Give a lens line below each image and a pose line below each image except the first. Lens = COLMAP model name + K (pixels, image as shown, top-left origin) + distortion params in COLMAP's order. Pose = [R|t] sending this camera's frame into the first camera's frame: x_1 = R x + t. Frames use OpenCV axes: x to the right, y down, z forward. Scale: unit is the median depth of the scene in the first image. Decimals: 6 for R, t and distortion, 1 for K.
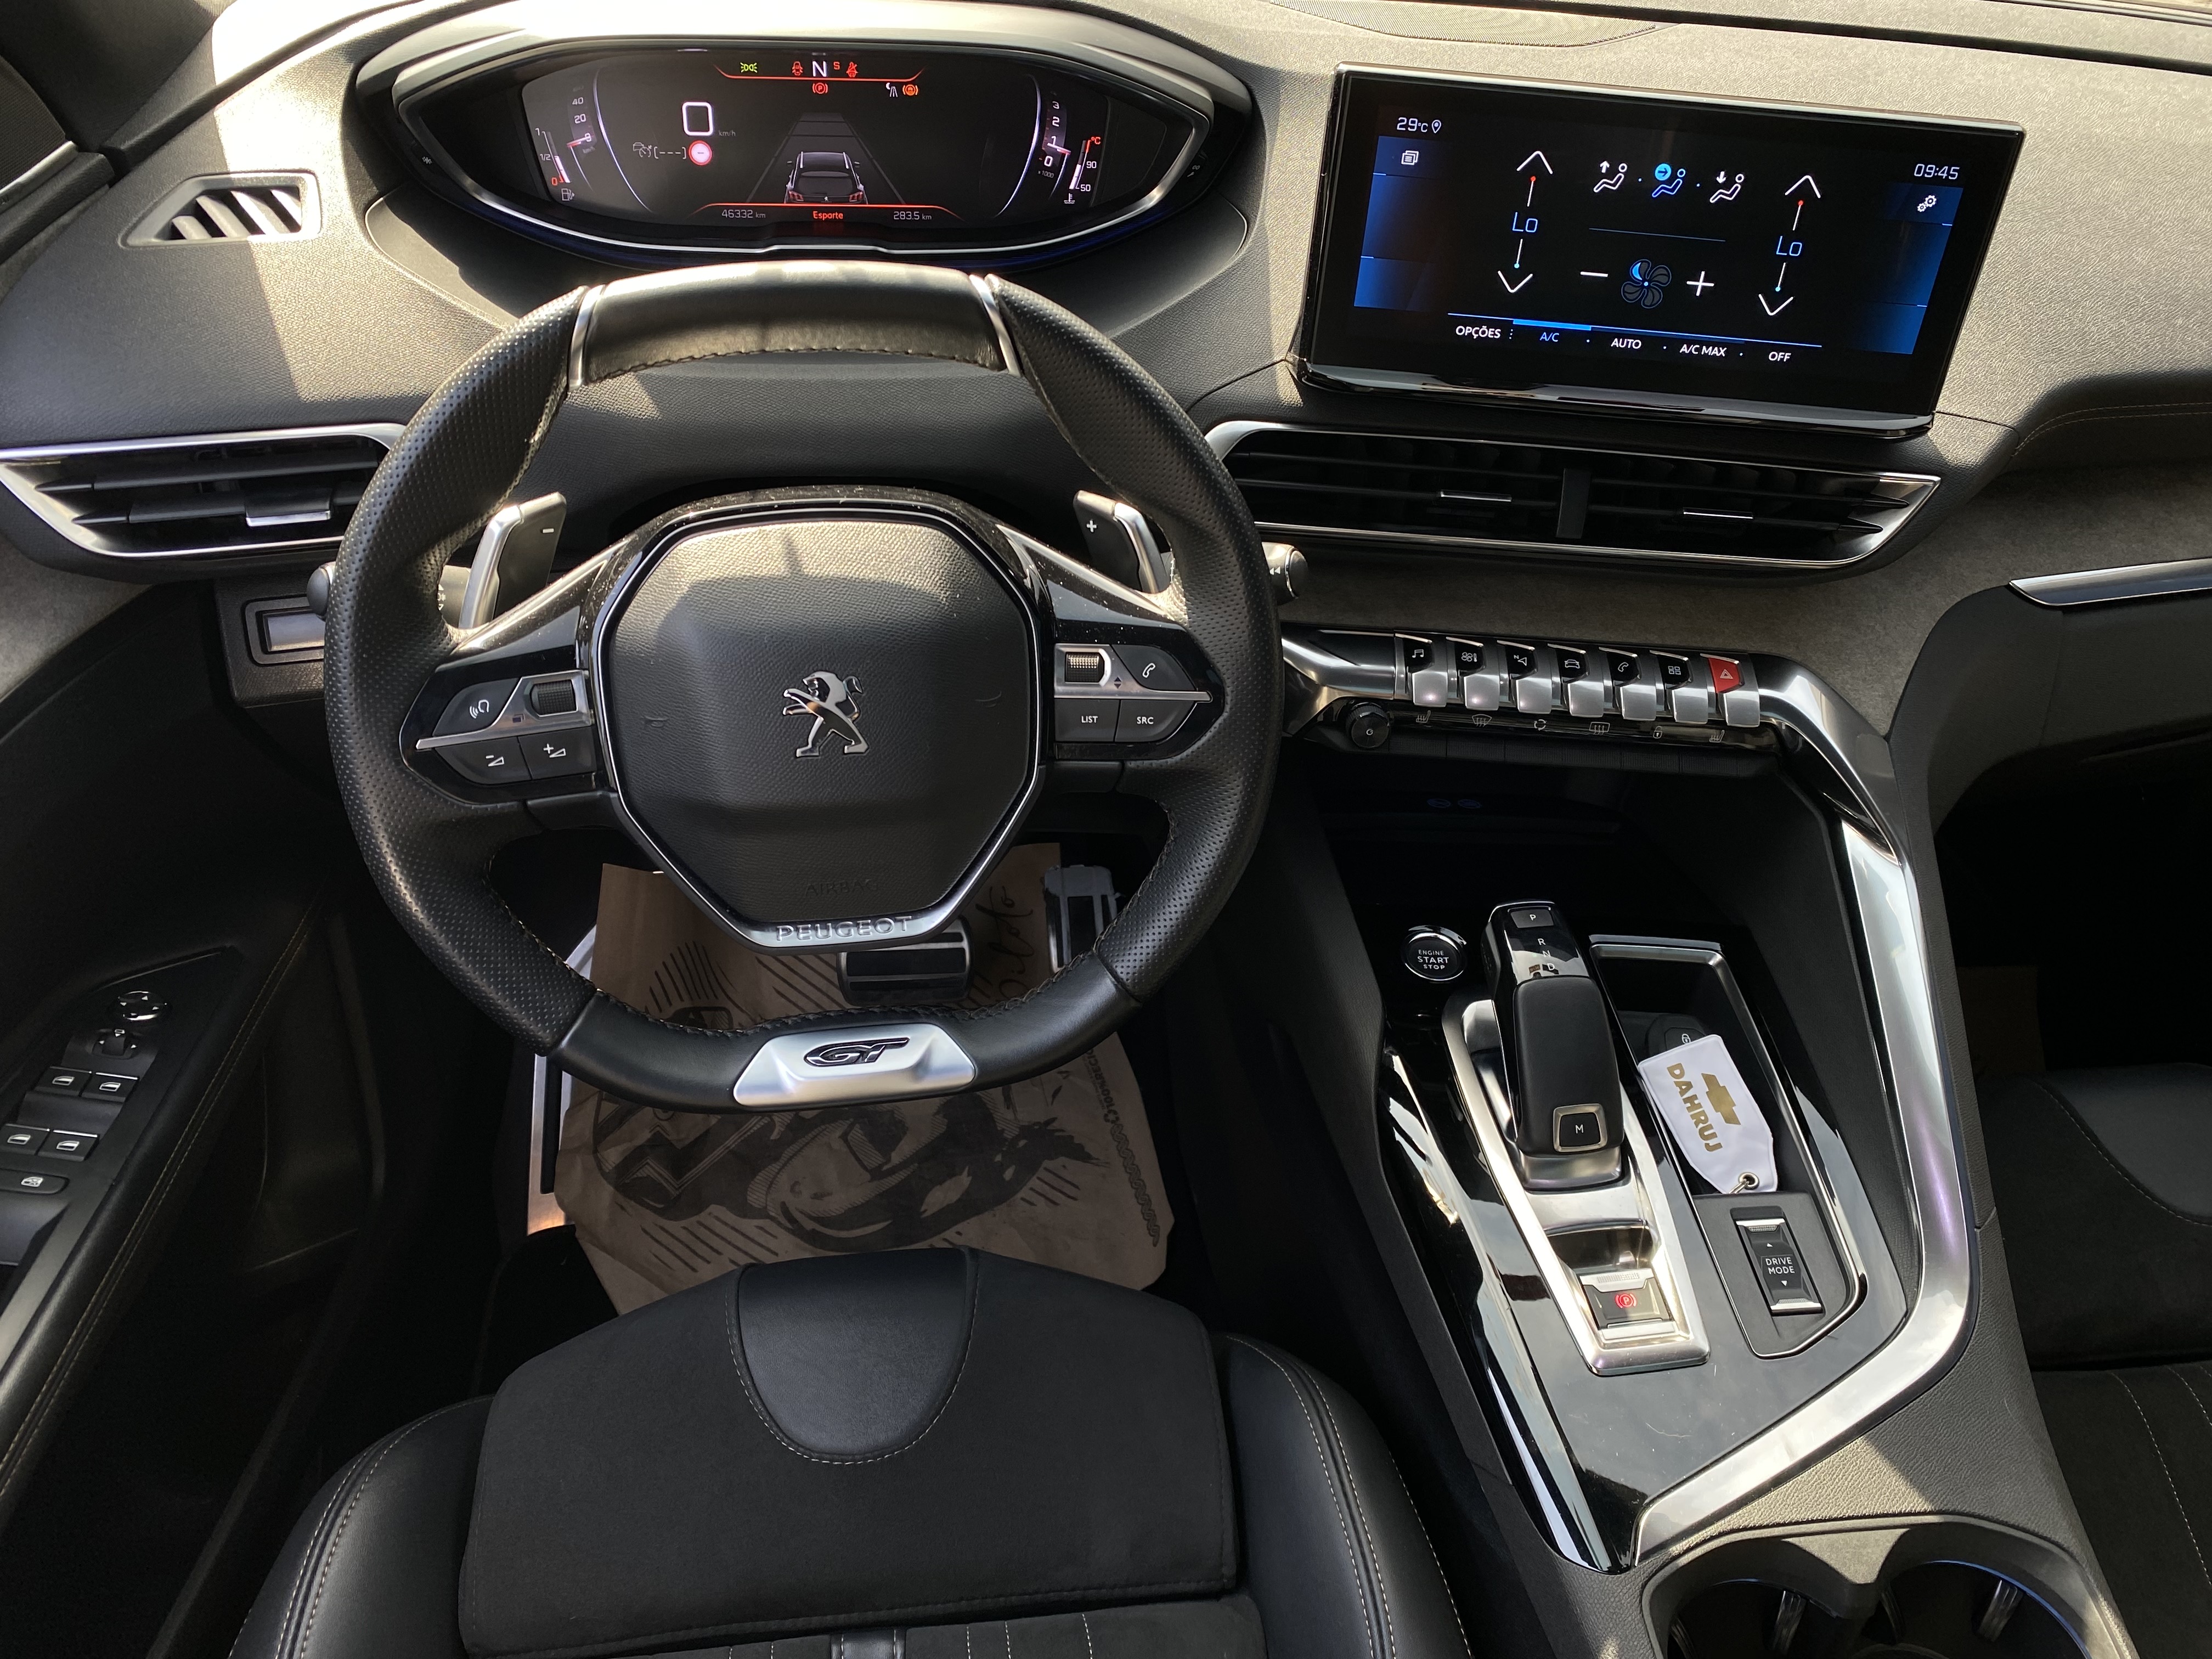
lens RADIAL K [[1685.1, 0, 1106.0], [0, 1685.1, 829.5], [0, 0, 1]] dist [0.086886, -0.228772]
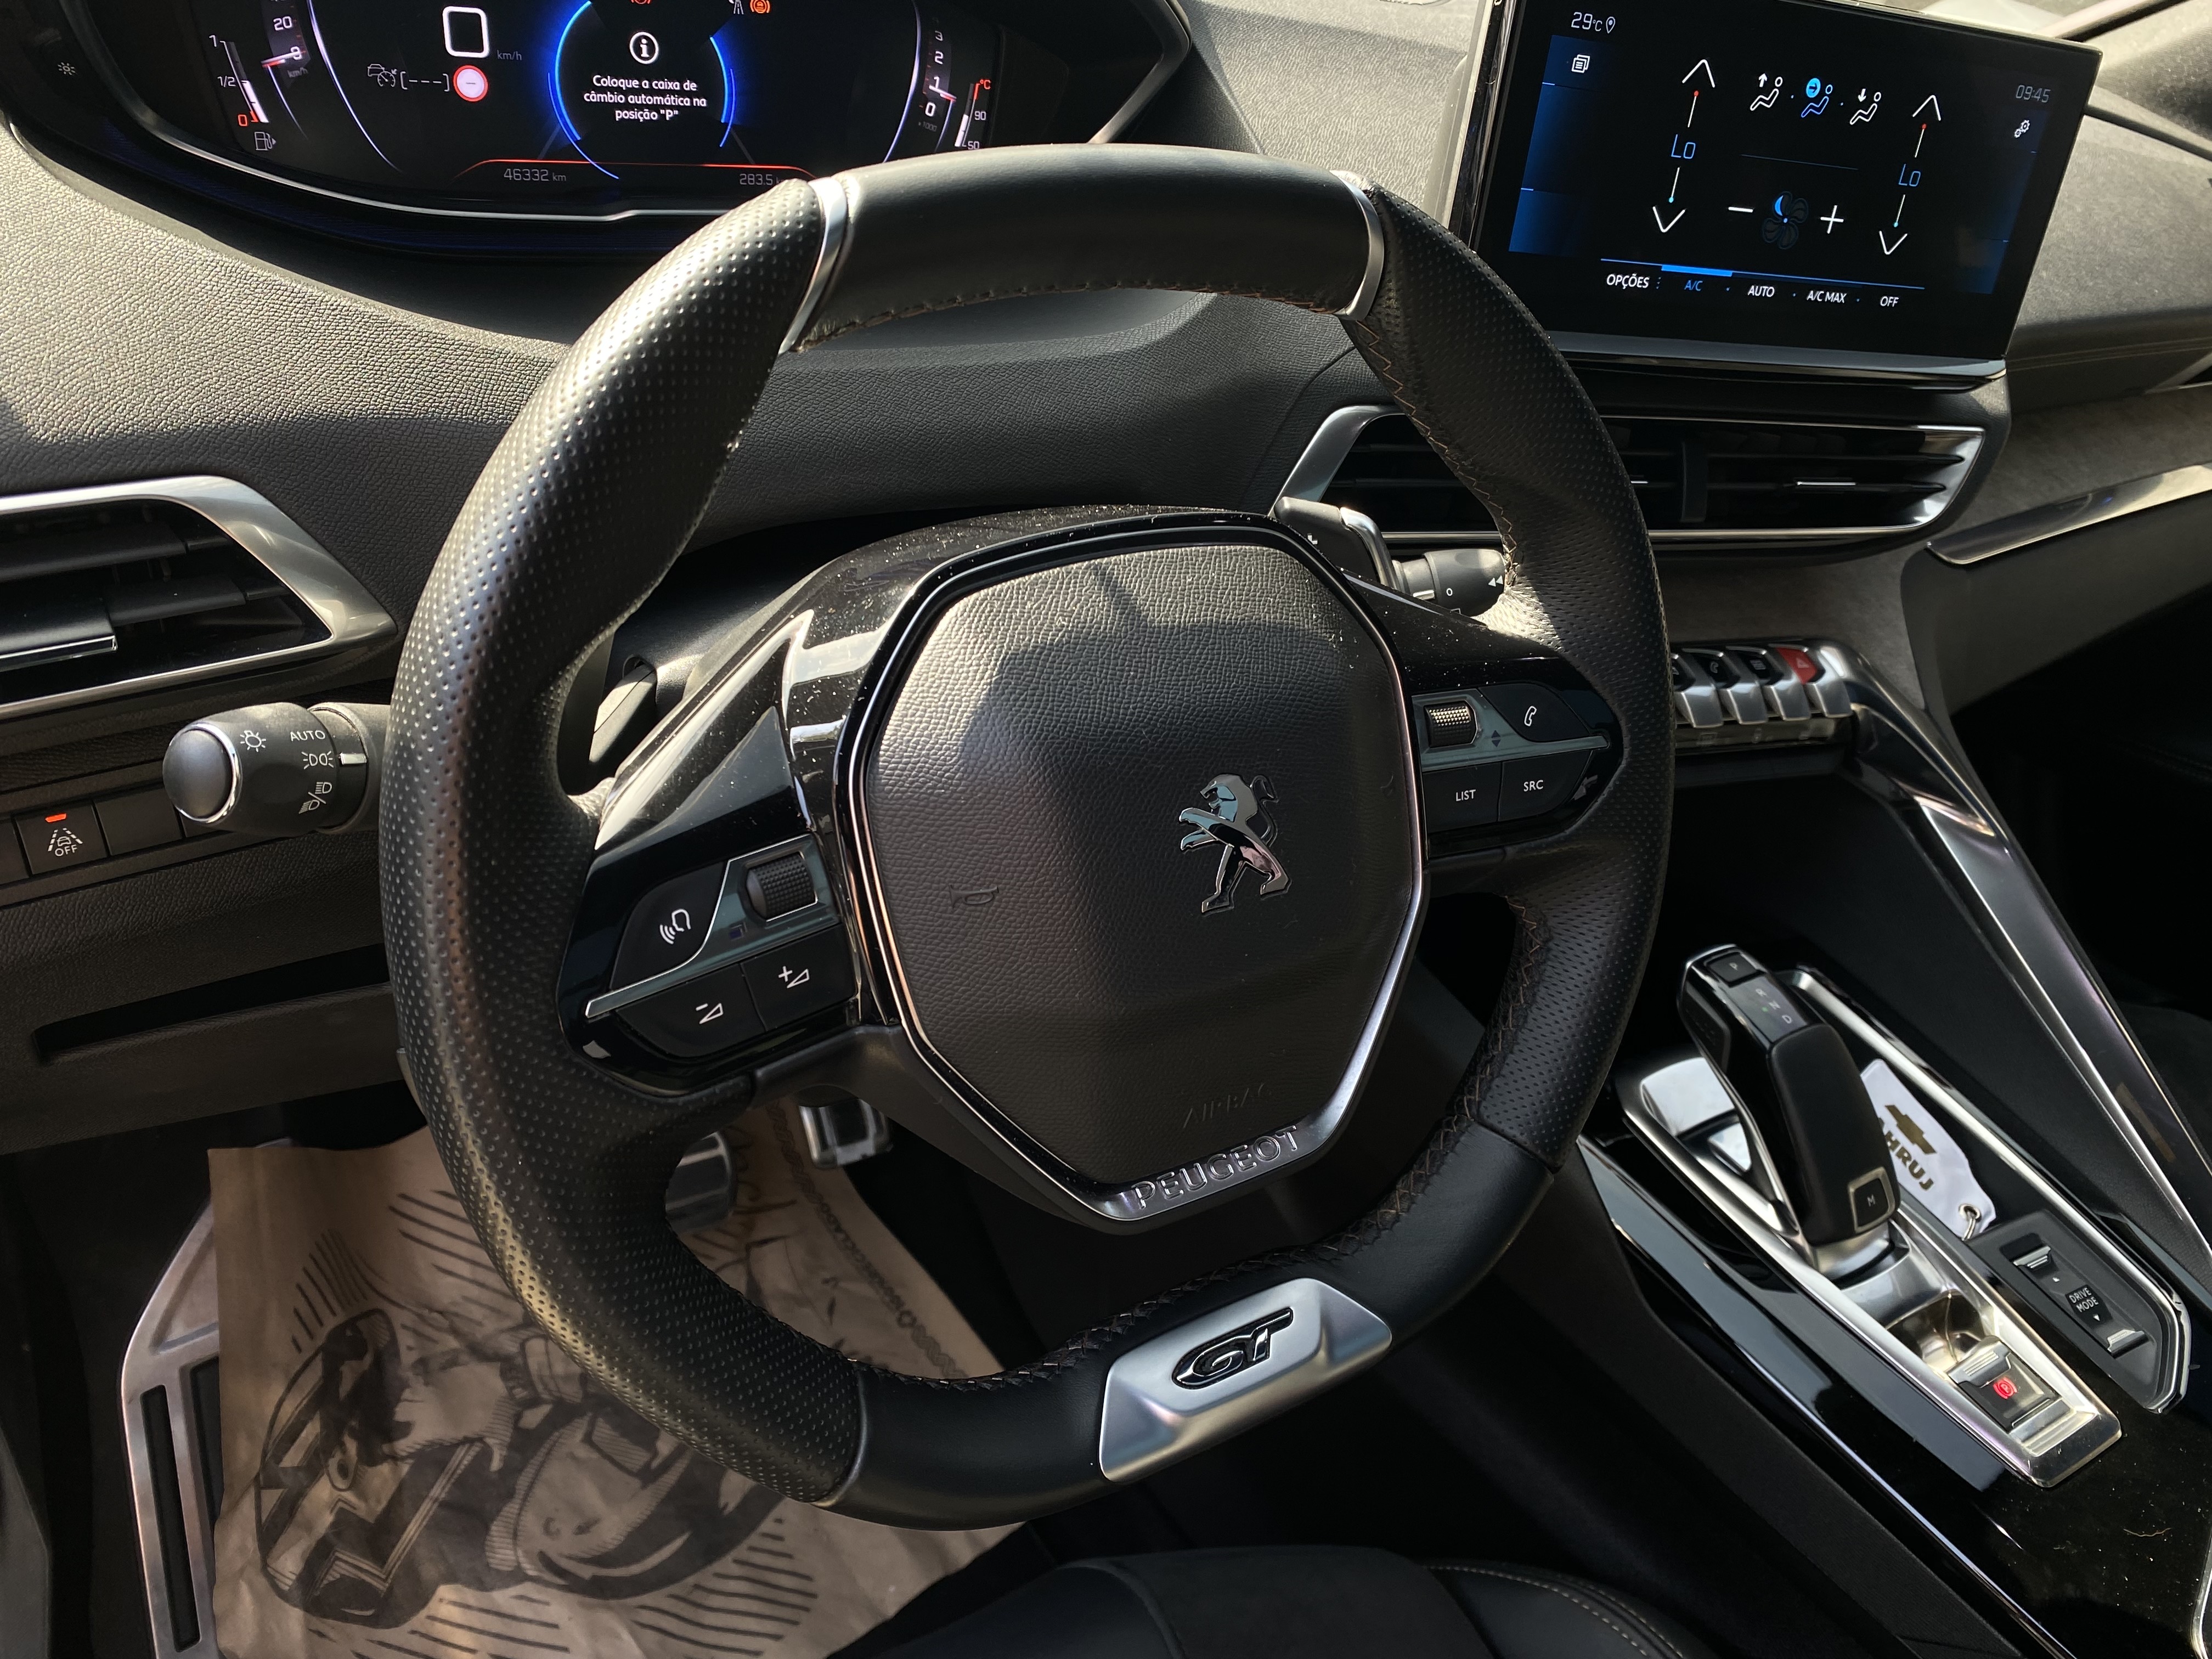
lens RADIAL K [[1715.2, 0, 1106.0], [0, 1715.2, 829.5], [0, 0, 1]] dist [-0.003971, -0.006772]
pose [[0.904966, -0.149858, 0.398219, -0.375463], [0.171656, 0.984965, -0.019433, -0.054531], [-0.389320, 0.085943, 0.917084, 0.343790]]
